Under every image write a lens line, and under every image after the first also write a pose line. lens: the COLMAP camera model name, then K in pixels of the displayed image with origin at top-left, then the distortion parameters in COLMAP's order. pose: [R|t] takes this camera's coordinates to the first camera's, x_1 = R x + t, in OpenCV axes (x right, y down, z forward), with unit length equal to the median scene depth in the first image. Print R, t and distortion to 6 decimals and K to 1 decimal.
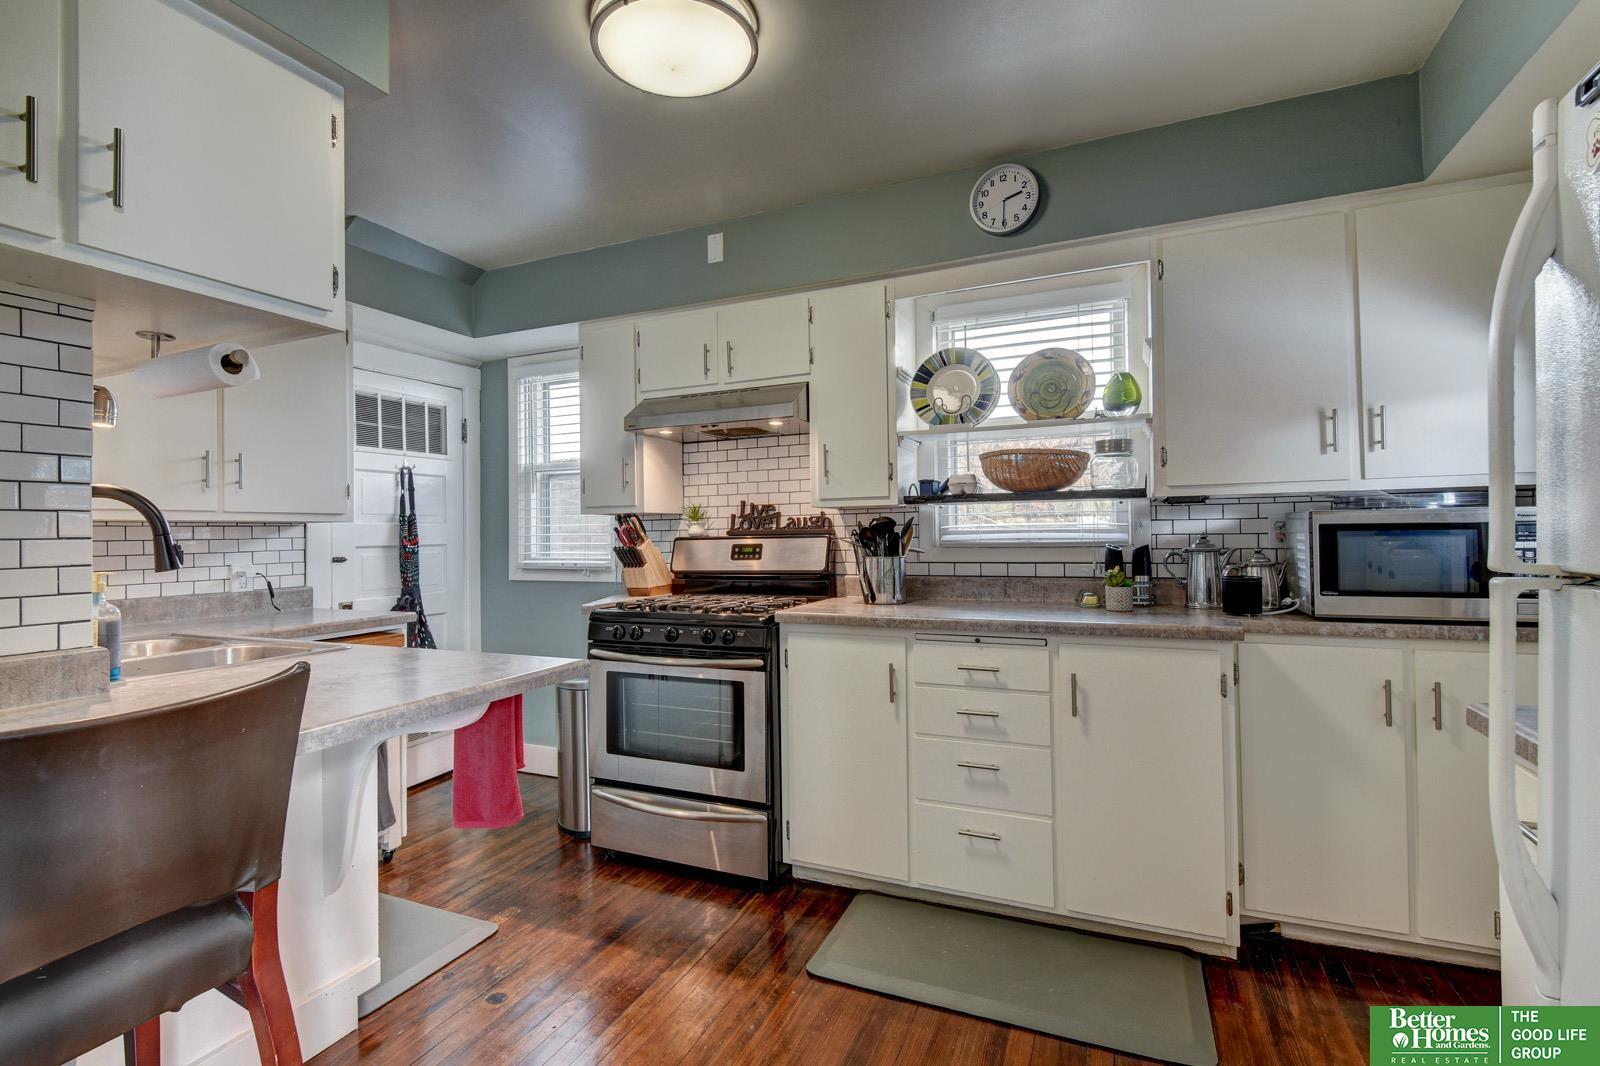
lens RADIAL K [[721.8, 0, 800.8], [0, 721.8, 526.4], [0, 0, 1]] dist [-0.024554, -0.000849]
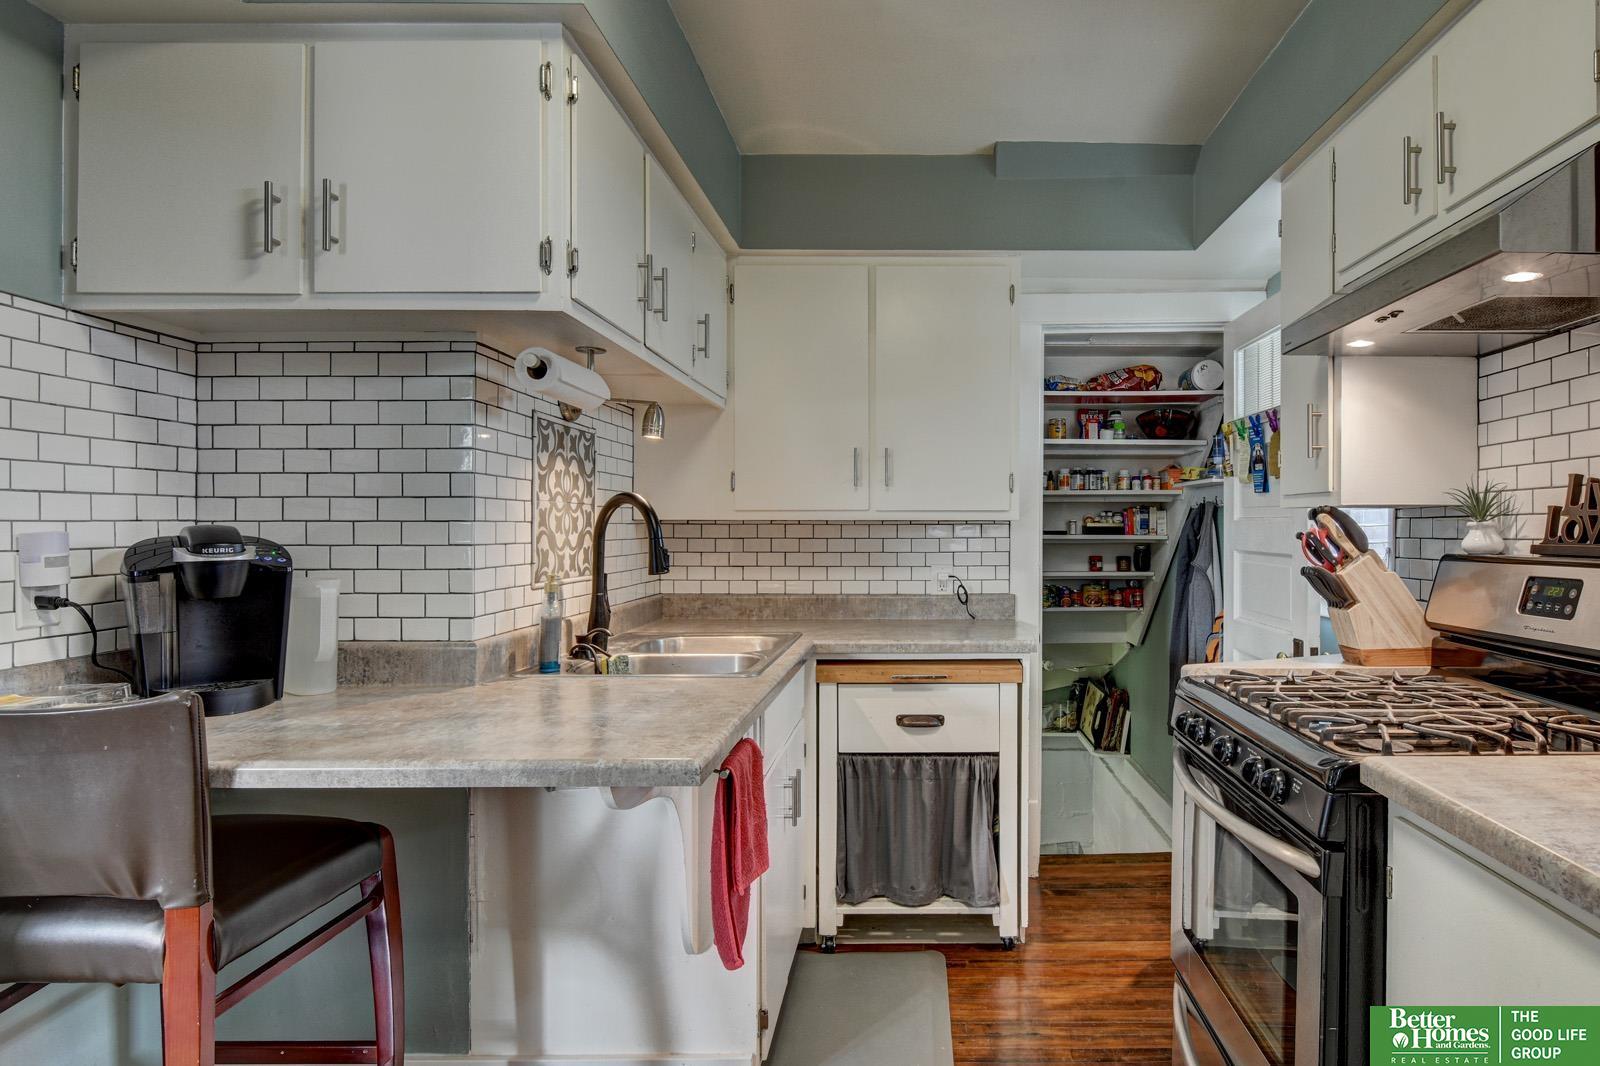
lens RADIAL K [[888.4, 0, 800.0], [0, 888.4, 536.7], [0, 0, 1]] dist [-0.008503, -0.000574]
pose [[0.382526, 0.020829, -0.923710, 0.224610], [-0.002361, 0.999765, 0.021567, -0.009181], [0.923942, -0.006069, 0.382485, 0.395858]]
